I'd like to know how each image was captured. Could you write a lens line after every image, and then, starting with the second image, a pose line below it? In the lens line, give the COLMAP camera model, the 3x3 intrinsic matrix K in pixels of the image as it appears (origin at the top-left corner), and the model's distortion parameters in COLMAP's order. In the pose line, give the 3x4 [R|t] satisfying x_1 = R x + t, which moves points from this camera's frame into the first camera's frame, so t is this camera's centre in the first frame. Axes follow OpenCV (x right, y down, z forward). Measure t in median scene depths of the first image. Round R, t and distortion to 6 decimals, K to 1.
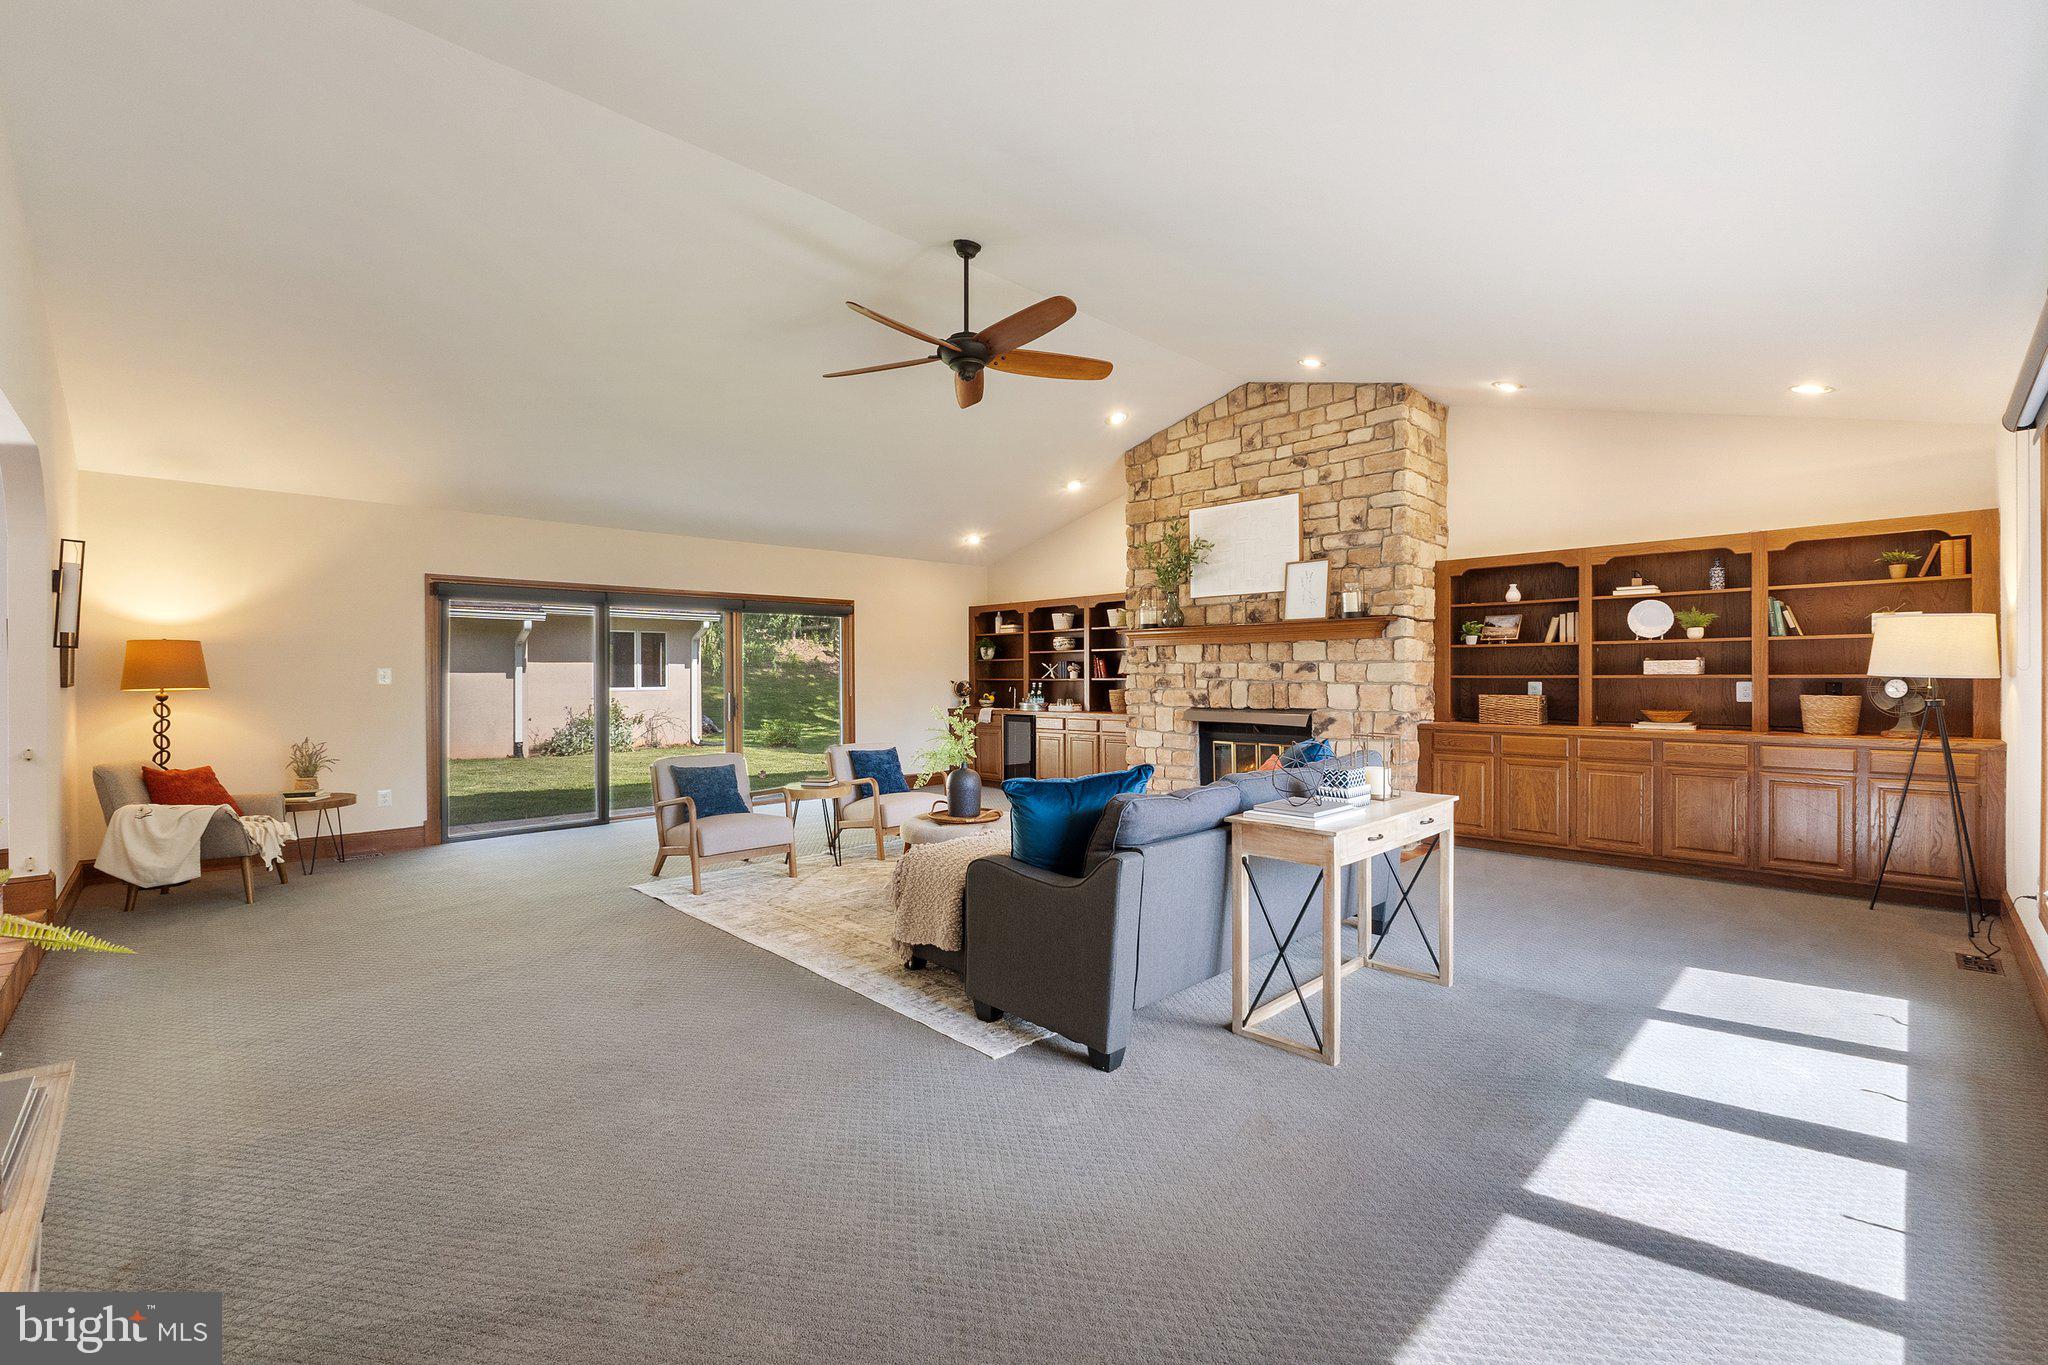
lens RADIAL K [[877.9, 0, 1030.6], [0, 877.9, 683.3], [0, 0, 1]] dist [-0.008952, -0.000213]
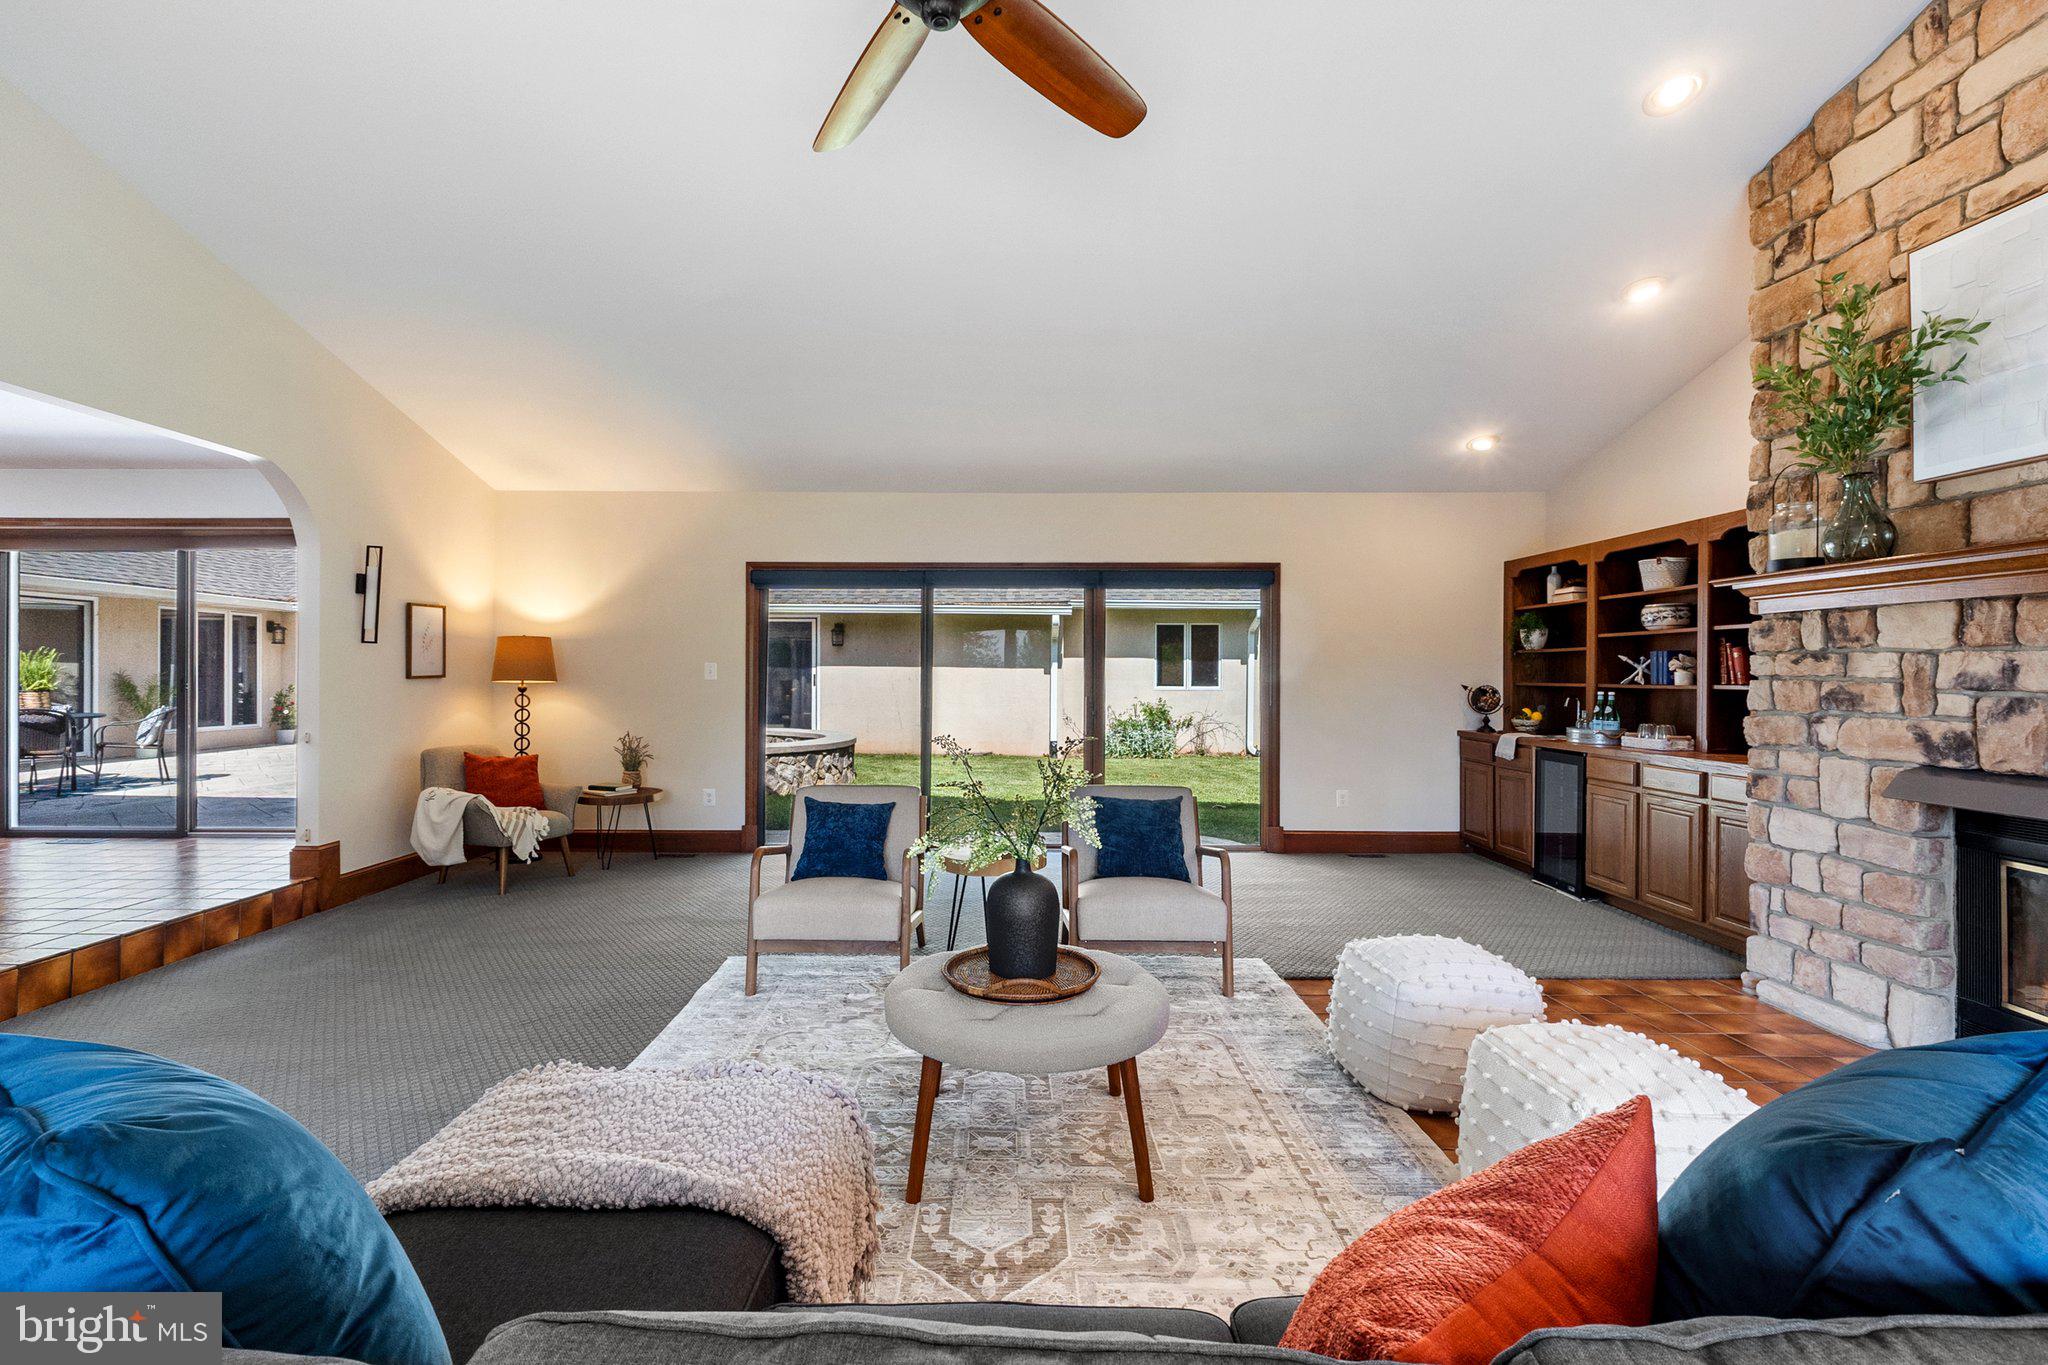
lens RADIAL K [[944.0, 0, 993.3], [0, 944.0, 673.6], [0, 0, 1]] dist [-0.001985, 0.000022]
pose [[0.711841, 0.008564, -0.702288, 0.185413], [-0.014557, 0.999891, -0.002562, -0.006005], [0.702189, 0.012047, 0.711888, 0.422314]]
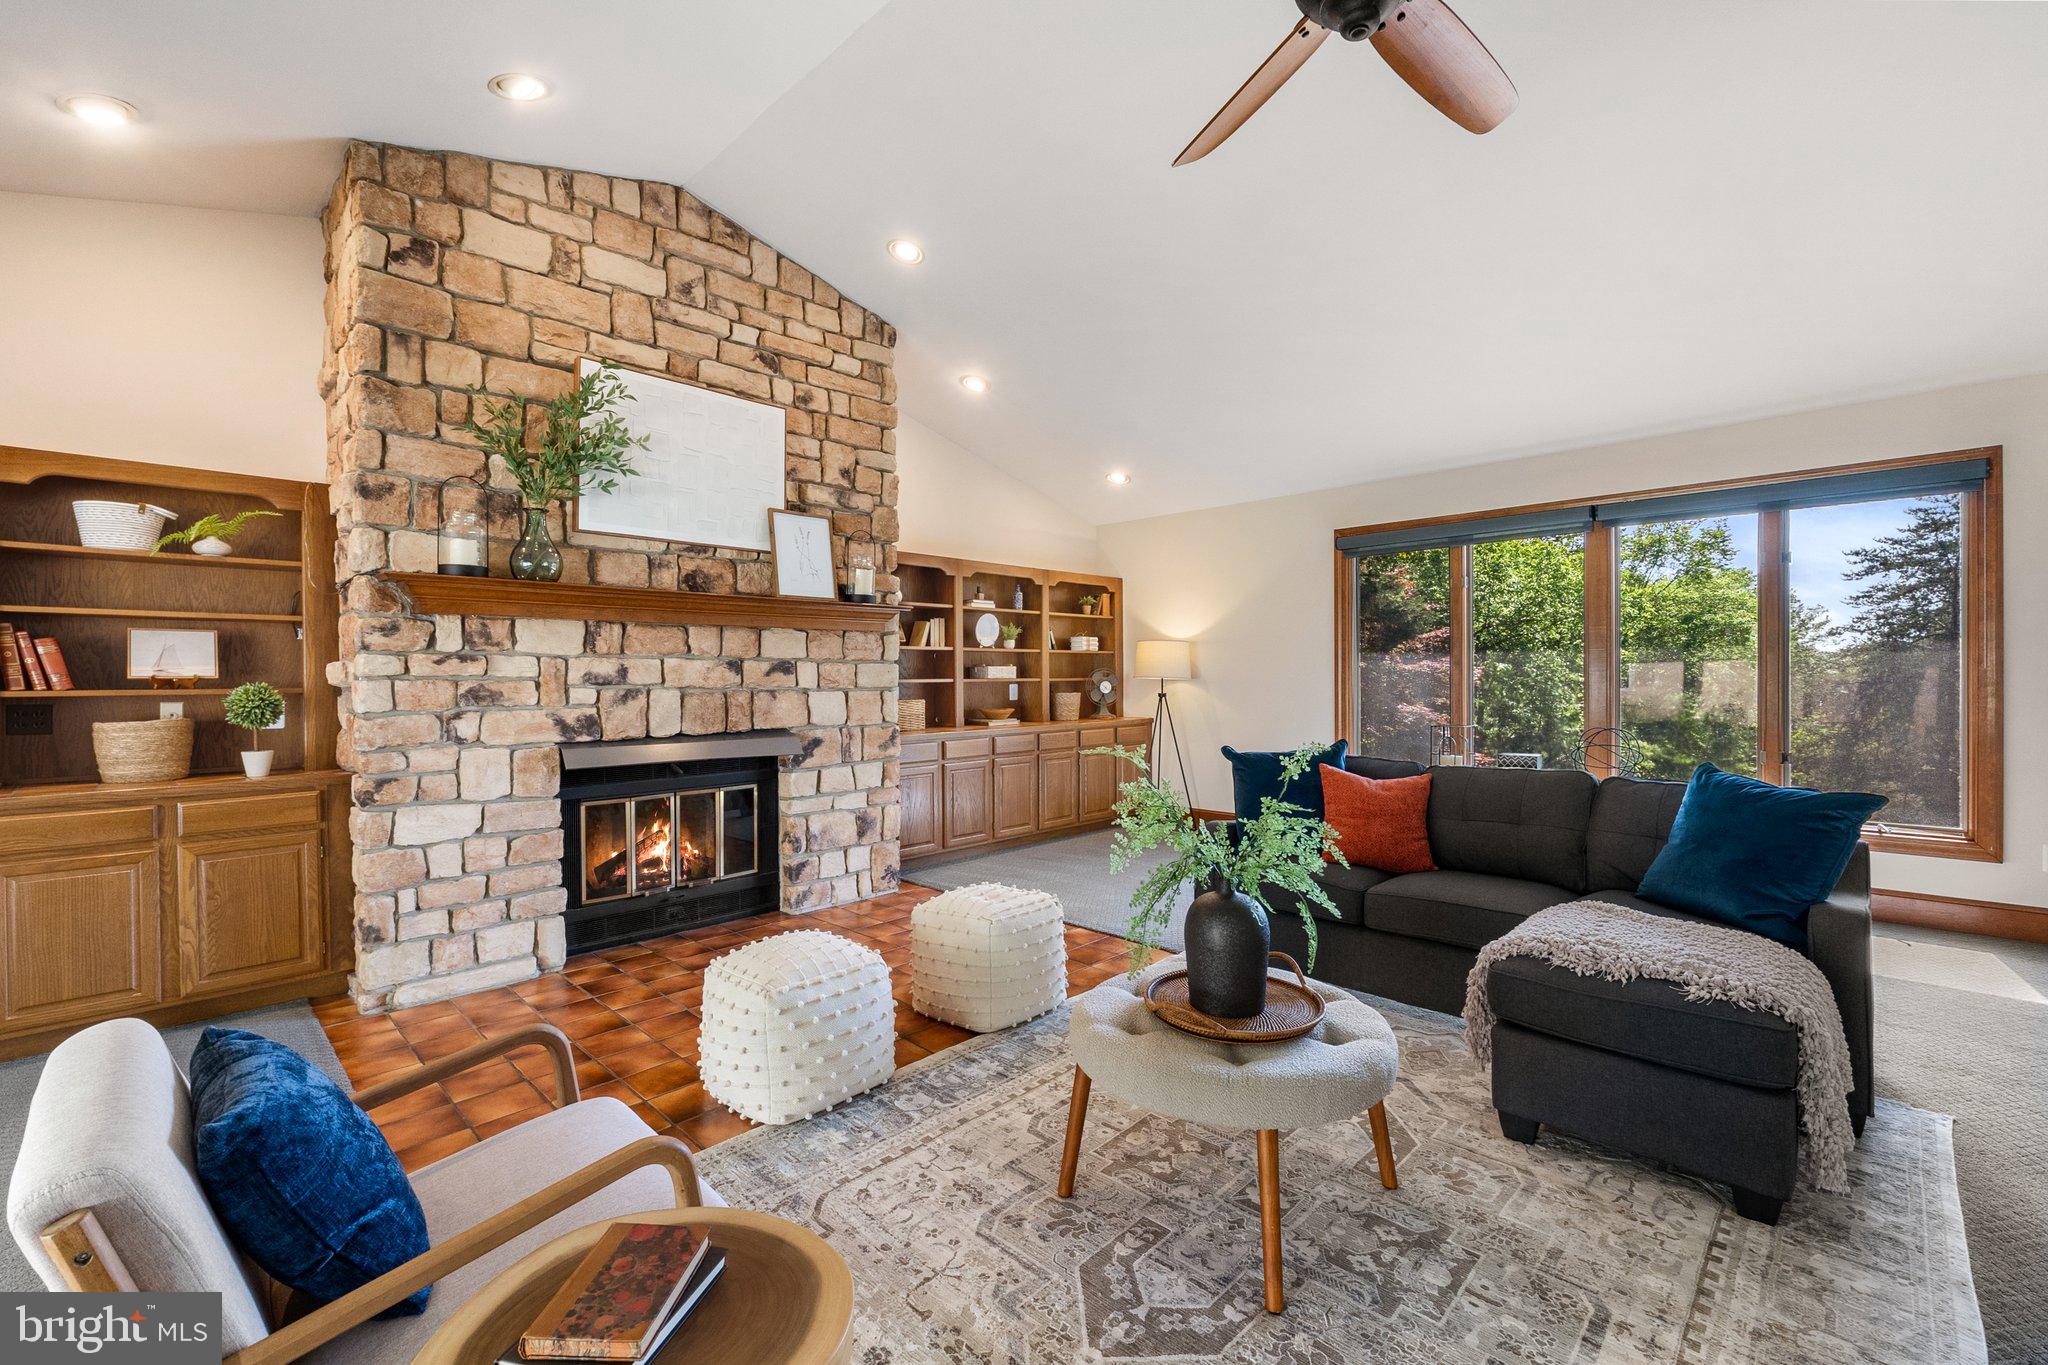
lens RADIAL K [[877.9, 0, 1030.6], [0, 877.9, 683.3], [0, 0, 1]] dist [-0.008952, -0.000213]
pose [[-0.043135, -0.000662, 0.999069, -0.338650], [0.017105, 0.999853, 0.001401, -0.003299], [-0.998923, 0.017149, -0.043117, 0.757740]]
